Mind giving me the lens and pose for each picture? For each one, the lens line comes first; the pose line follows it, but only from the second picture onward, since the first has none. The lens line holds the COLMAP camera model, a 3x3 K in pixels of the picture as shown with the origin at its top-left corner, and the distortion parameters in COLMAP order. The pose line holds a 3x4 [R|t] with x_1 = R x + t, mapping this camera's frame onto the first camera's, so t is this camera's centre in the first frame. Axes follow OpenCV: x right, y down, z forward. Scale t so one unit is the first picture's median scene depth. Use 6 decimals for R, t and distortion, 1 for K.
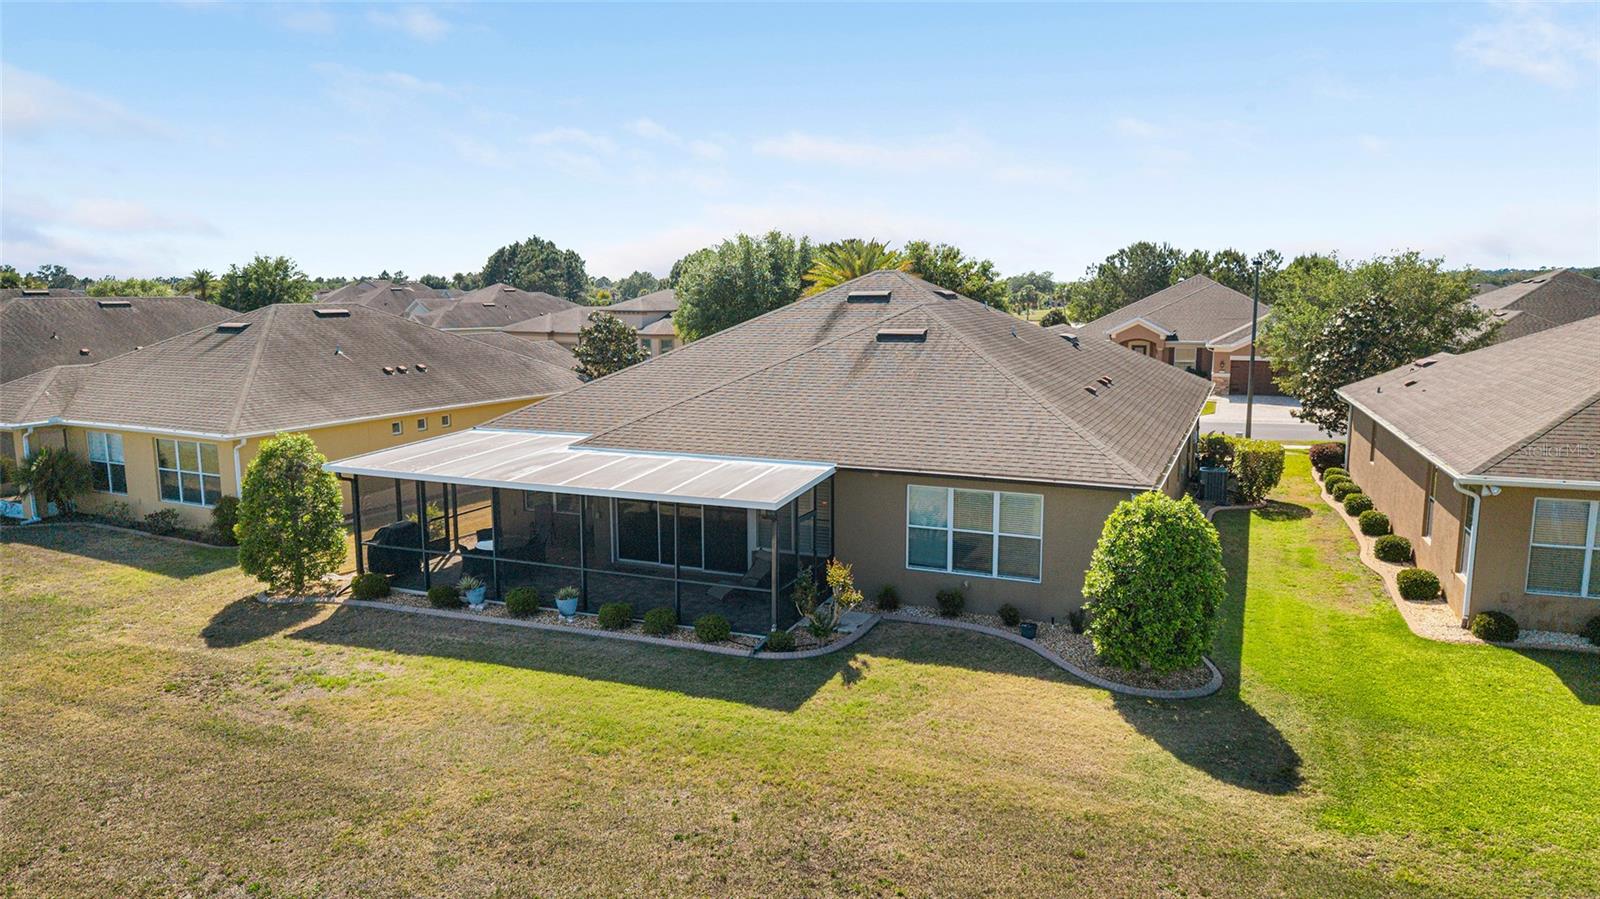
lens RADIAL K [[1064.0, 0, 794.2], [0, 1064.0, 450.3], [0, 0, 1]] dist [0.026935, -0.023720]
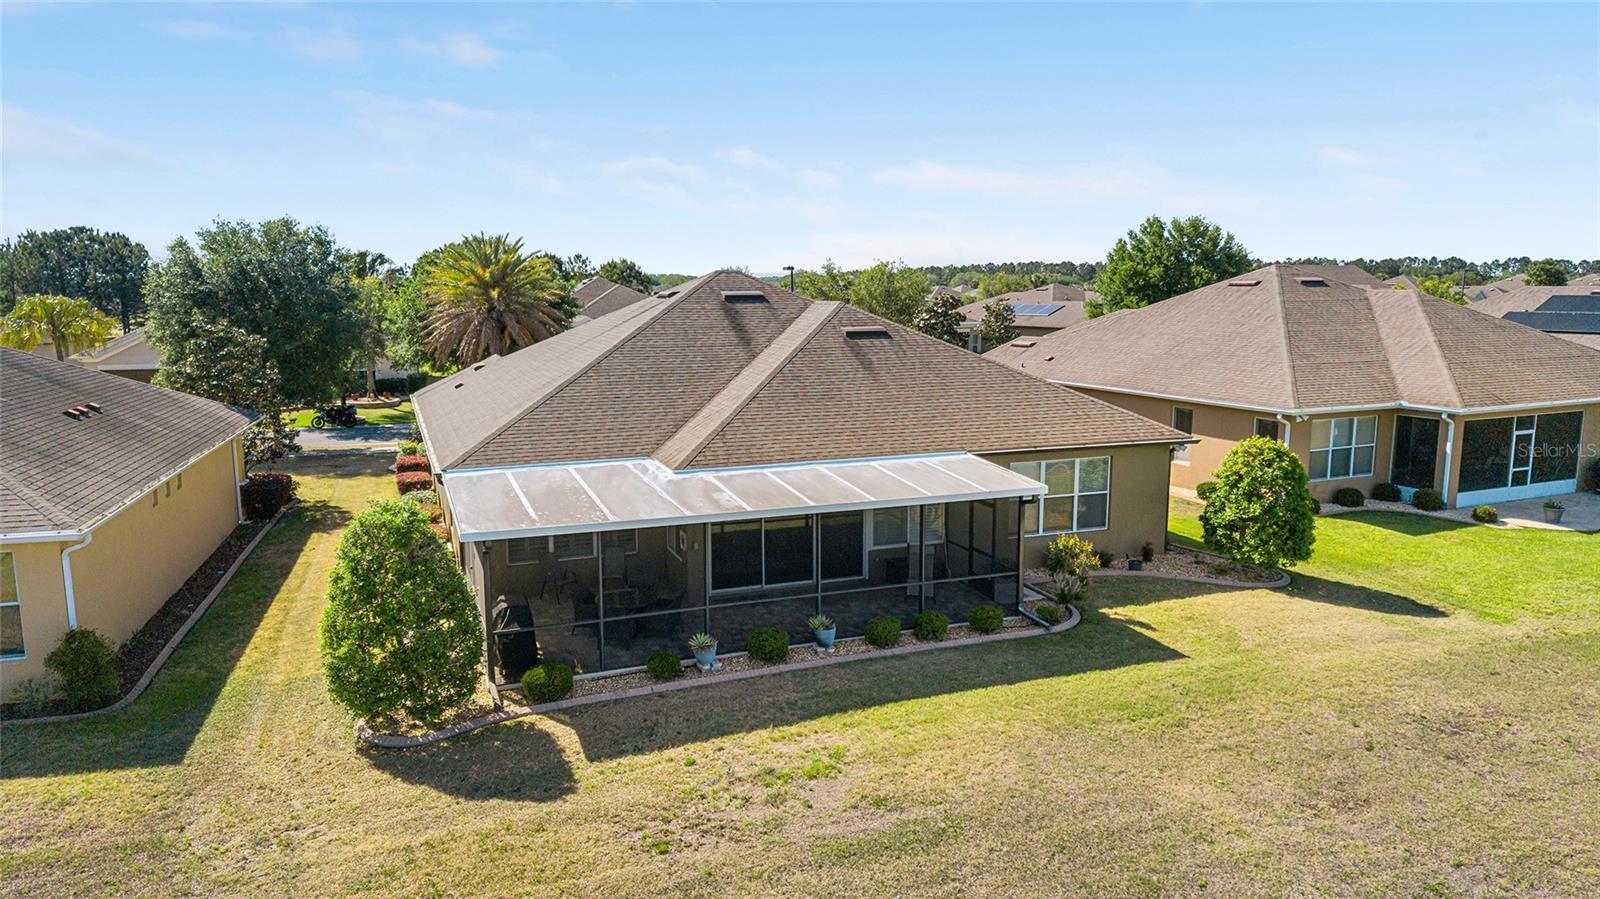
lens RADIAL K [[1064.0, 0, 793.9], [0, 1064.0, 458.2], [0, 0, 1]] dist [0.026935, -0.023720]
pose [[0.715355, -0.110877, 0.689909, -0.853641], [0.106797, 0.993079, 0.048864, -0.053442], [-0.690552, 0.038725, 0.722245, 0.361060]]
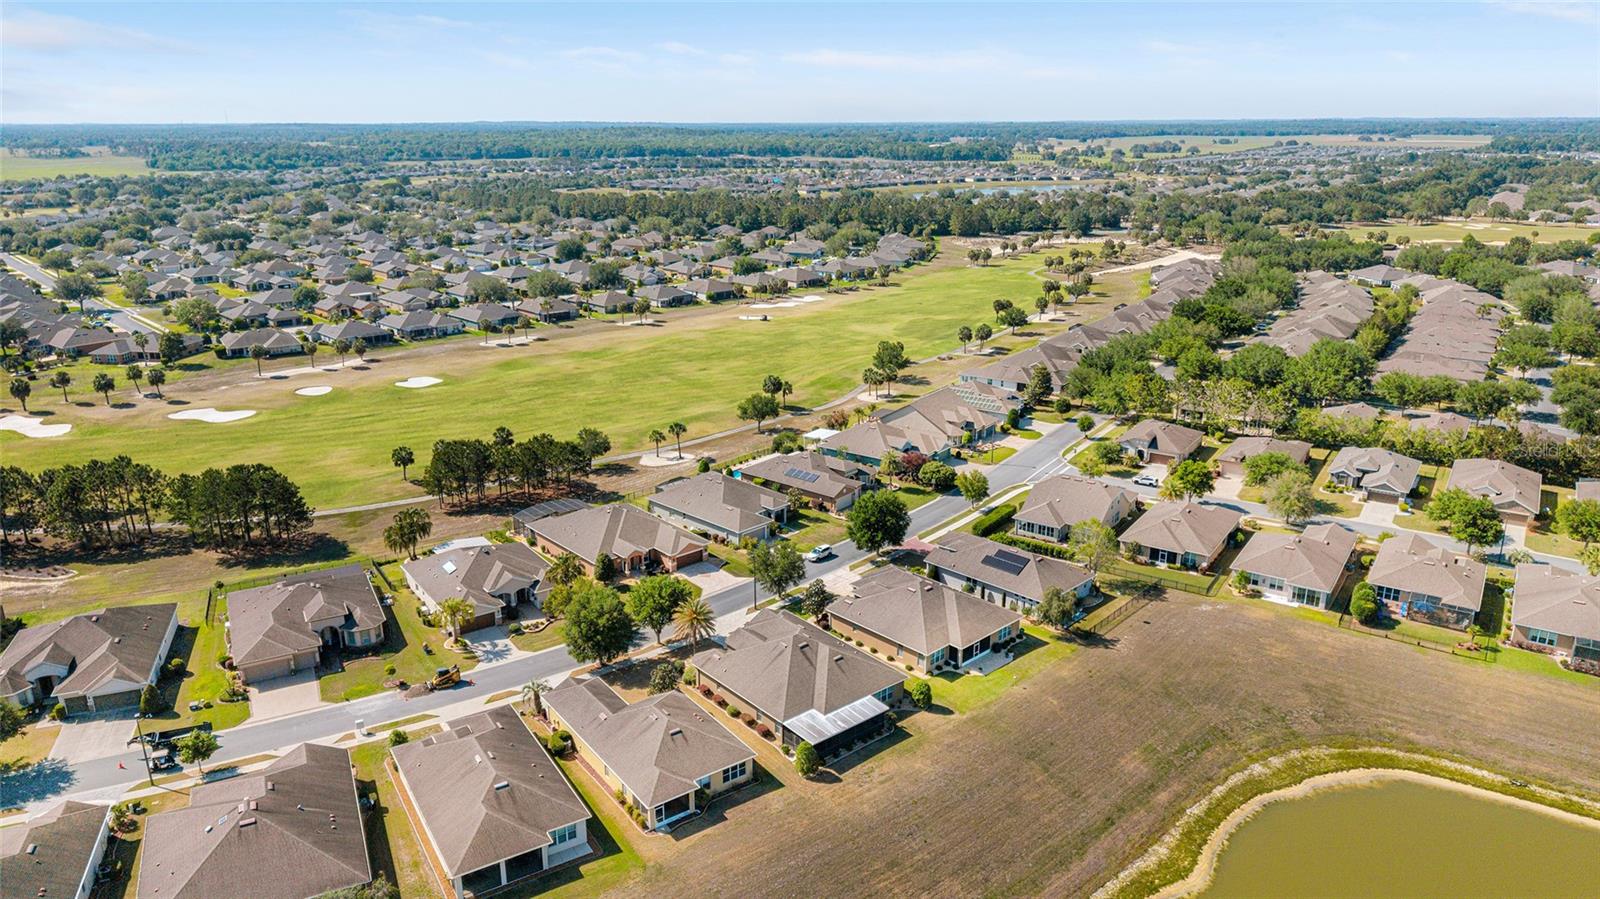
lens RADIAL K [[1064.0, 0, 799.8], [0, 1064.0, 451.2], [0, 0, 1]] dist [0.026935, -0.023720]
pose [[0.444412, -0.254515, 0.858906, -4.575198], [0.125766, 0.967021, 0.221479, -2.496312], [-0.886950, 0.009594, 0.461765, -1.221642]]
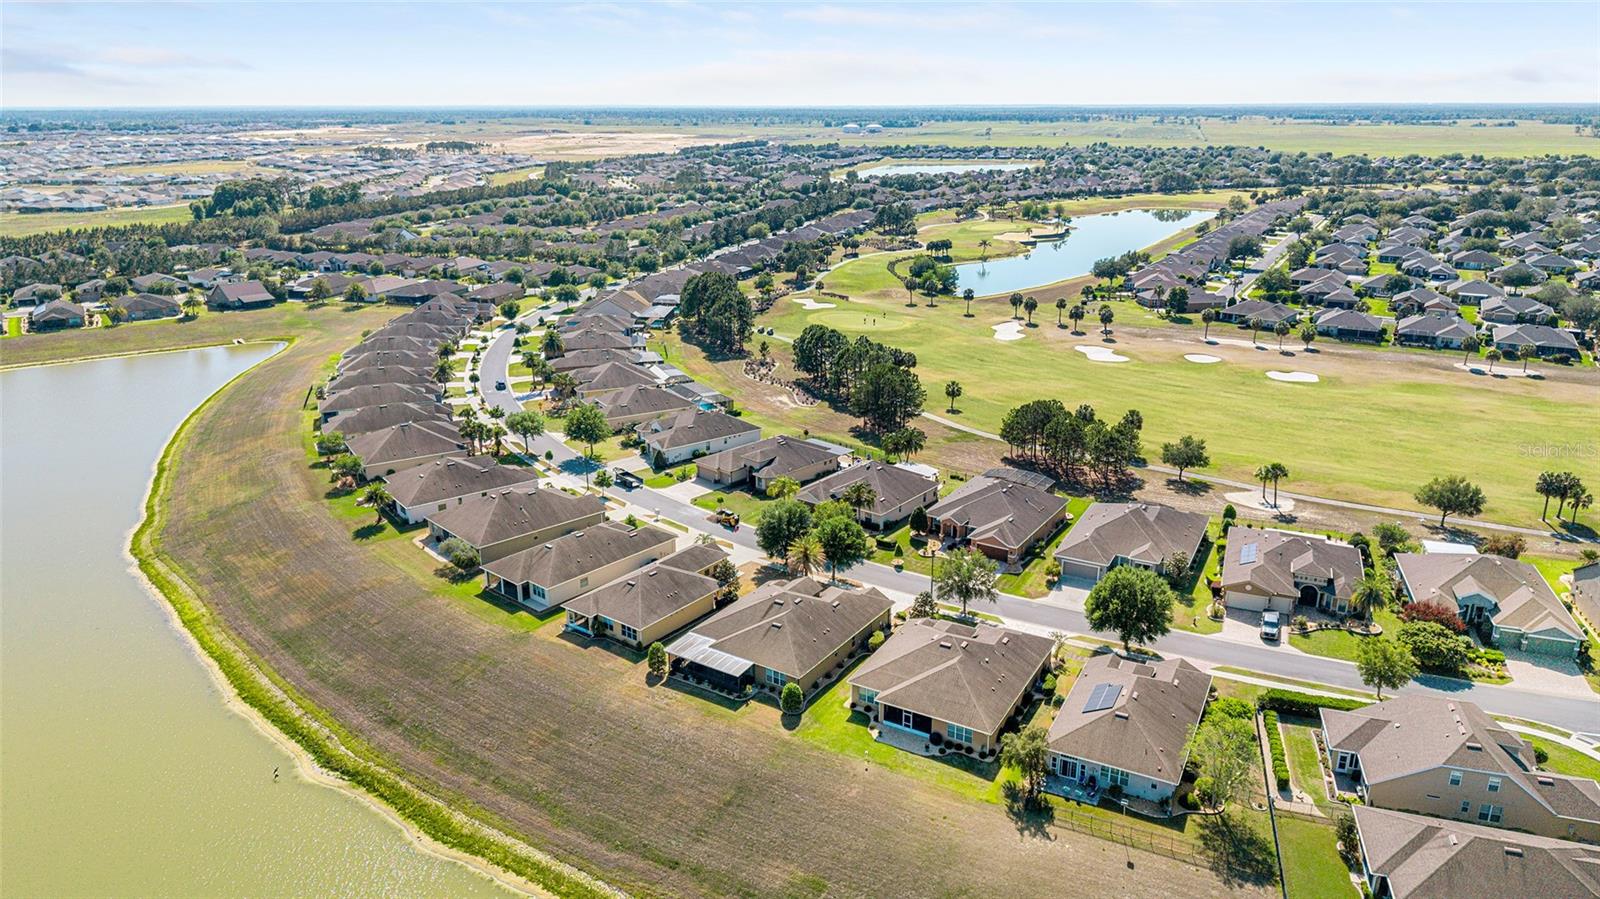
lens RADIAL K [[1064.0, 0, 801.2], [0, 1064.0, 446.9], [0, 0, 1]] dist [0.026935, -0.023720]
pose [[0.982786, 0.056389, -0.175932, 1.243518], [-0.026932, 0.985837, 0.165531, -2.098807], [0.182775, -0.157943, 0.970385, -4.324858]]
